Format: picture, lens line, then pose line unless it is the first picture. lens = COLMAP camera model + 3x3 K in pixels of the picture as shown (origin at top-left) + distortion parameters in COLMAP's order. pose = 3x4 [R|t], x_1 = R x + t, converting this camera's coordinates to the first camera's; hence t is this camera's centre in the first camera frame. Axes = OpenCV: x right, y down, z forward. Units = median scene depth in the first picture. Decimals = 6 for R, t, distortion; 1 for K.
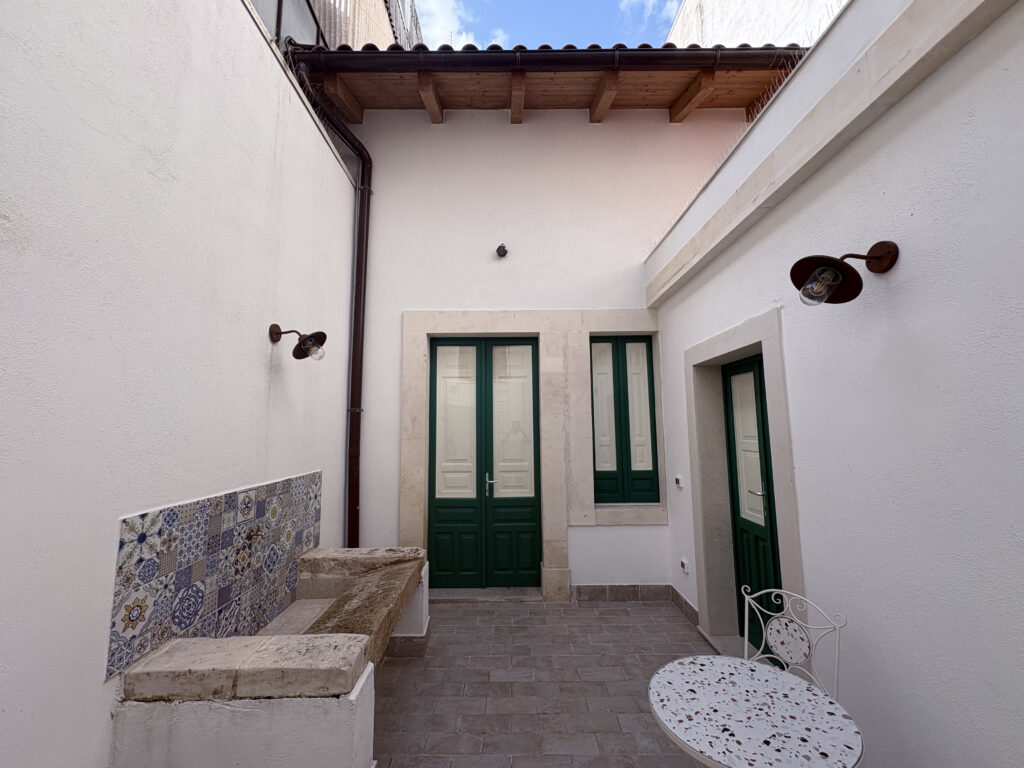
lens RADIAL K [[404.6, 0, 521.0], [0, 404.6, 379.1], [0, 0, 1]] dist [0.001558, 0.000879]
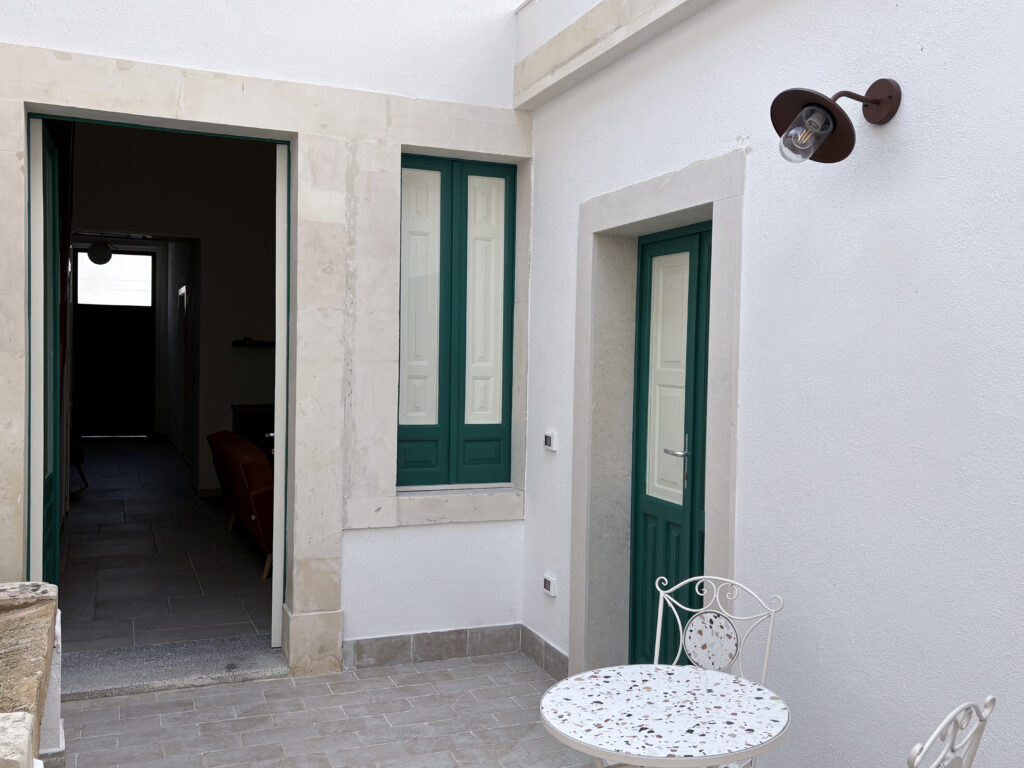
lens RADIAL K [[1000.3, 0, 525.9], [0, 1000.3, 386.5], [0, 0, 1]] dist [0.036593, 0.000000]
pose [[0.915956, 0.015141, 0.400992, -0.206933], [-0.074279, 0.988416, 0.132348, 0.000740], [-0.394344, -0.151010, 0.906471, -0.234105]]
